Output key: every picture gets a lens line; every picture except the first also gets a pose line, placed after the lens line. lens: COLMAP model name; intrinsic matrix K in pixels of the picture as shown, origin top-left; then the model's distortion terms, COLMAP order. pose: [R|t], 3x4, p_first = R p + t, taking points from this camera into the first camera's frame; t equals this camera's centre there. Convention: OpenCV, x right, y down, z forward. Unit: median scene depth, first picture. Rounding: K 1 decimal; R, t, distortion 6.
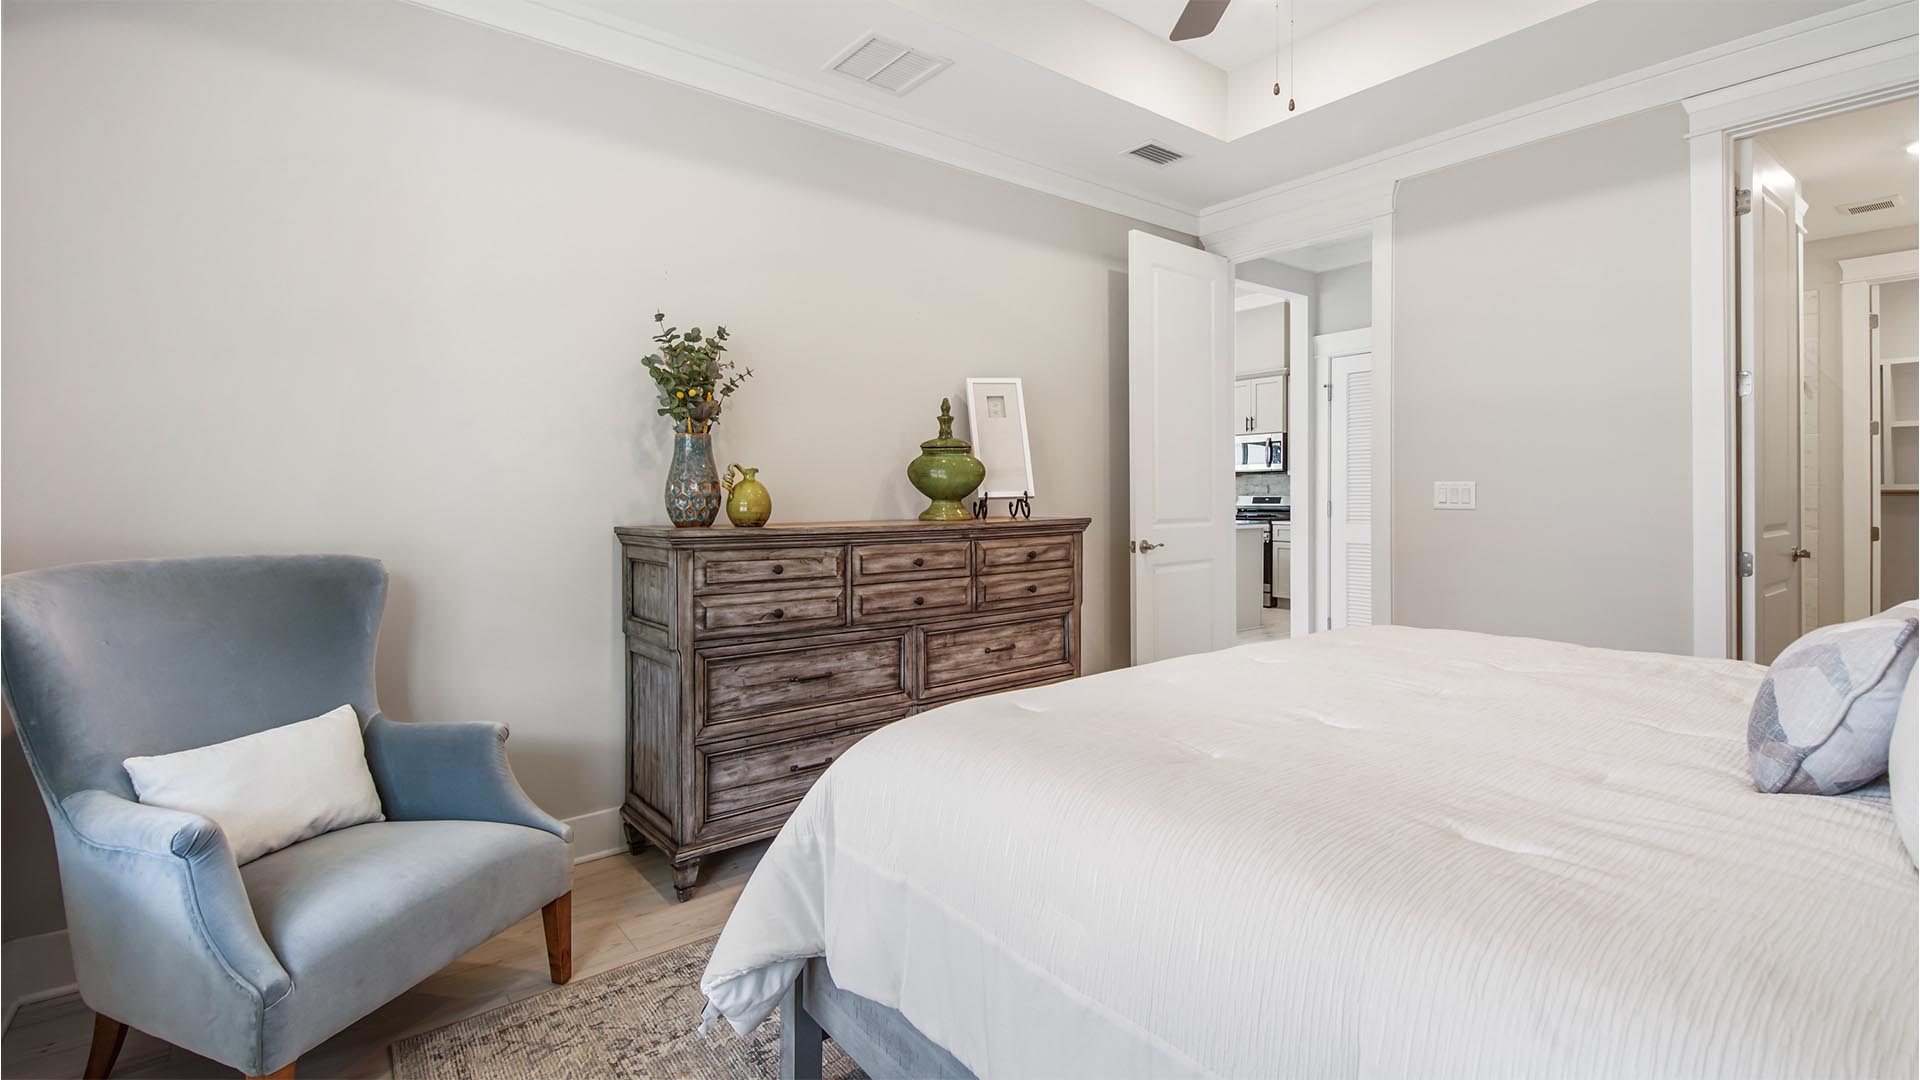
lens RADIAL K [[876.6, 0, 959.7], [0, 876.6, 515.8], [0, 0, 1]] dist [0.033204, -0.021306]
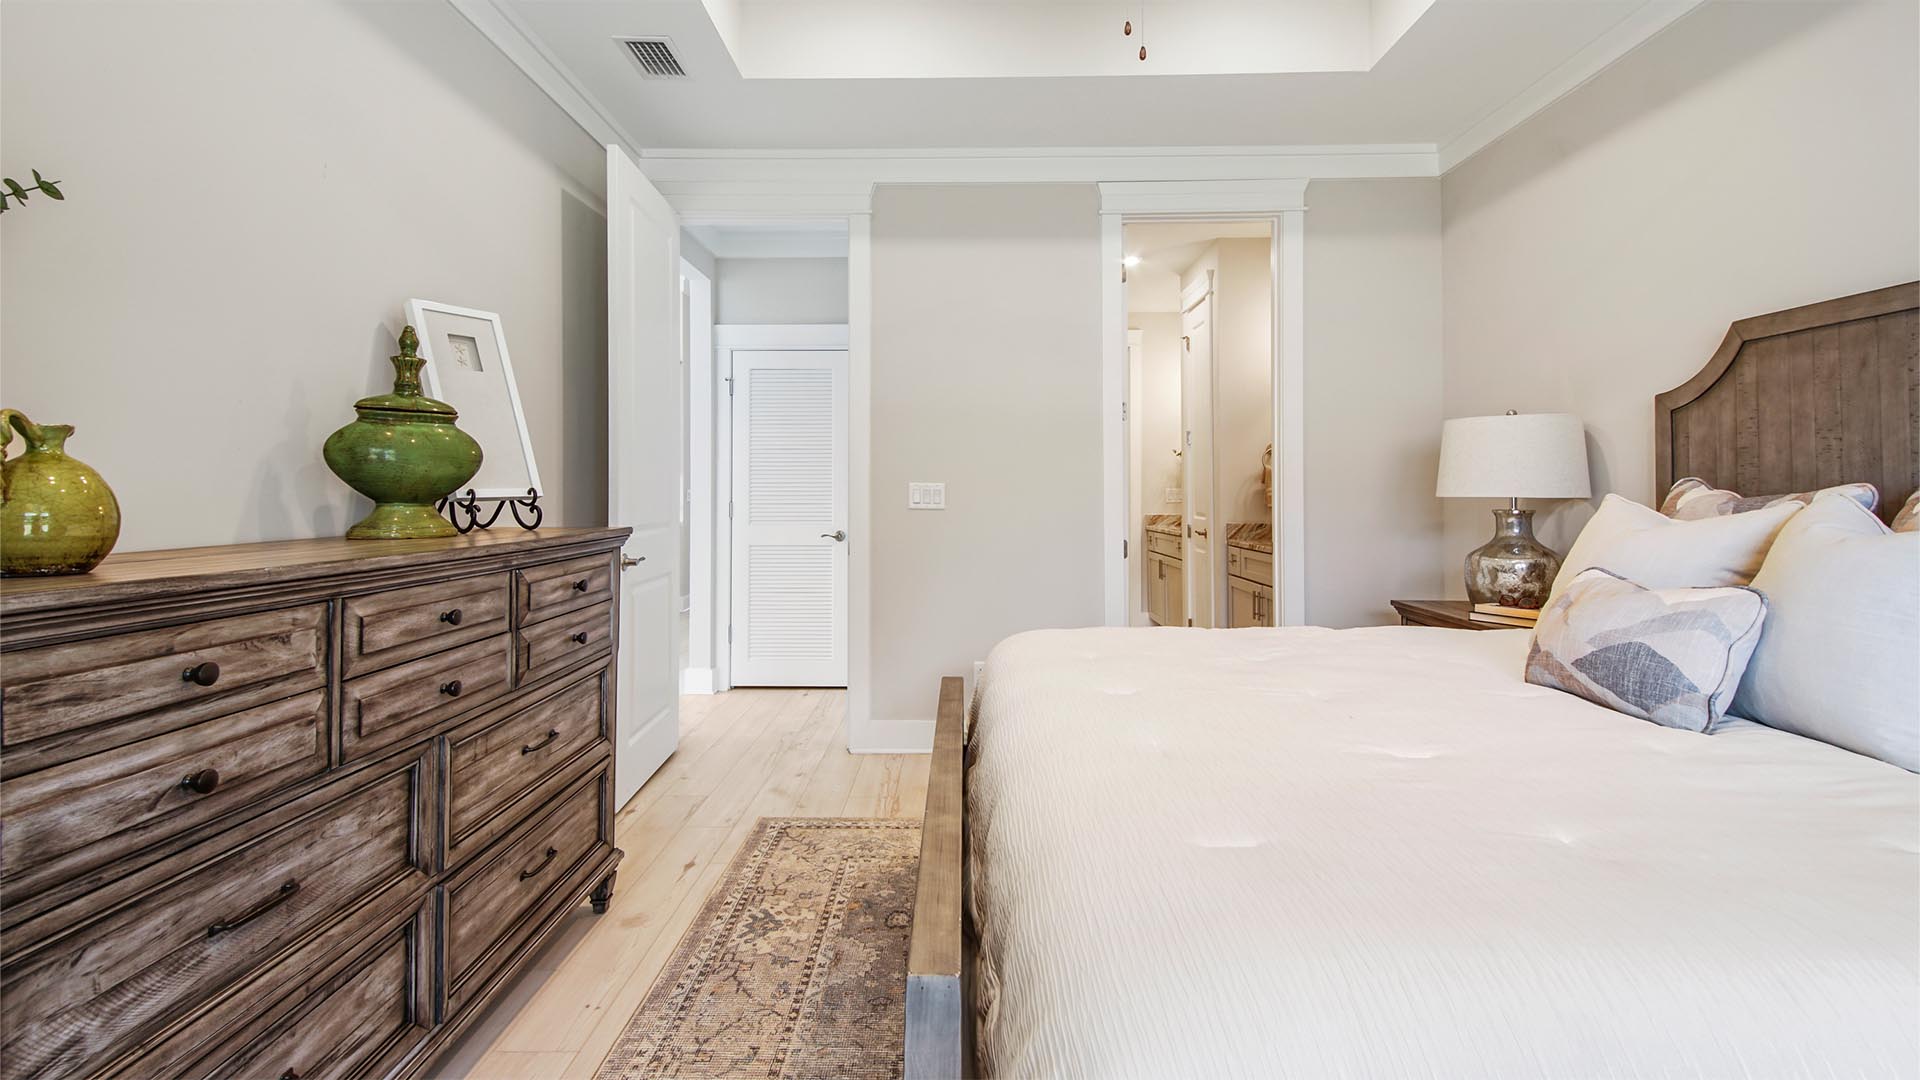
lens RADIAL K [[863.7, 0, 954.9], [0, 863.7, 487.5], [0, 0, 1]] dist [0.033646, -0.017925]
pose [[0.609579, 0.009640, 0.792666, -0.287248], [0.015159, 0.999601, -0.023814, -0.010132], [-0.792580, 0.026533, 0.609190, 0.421168]]
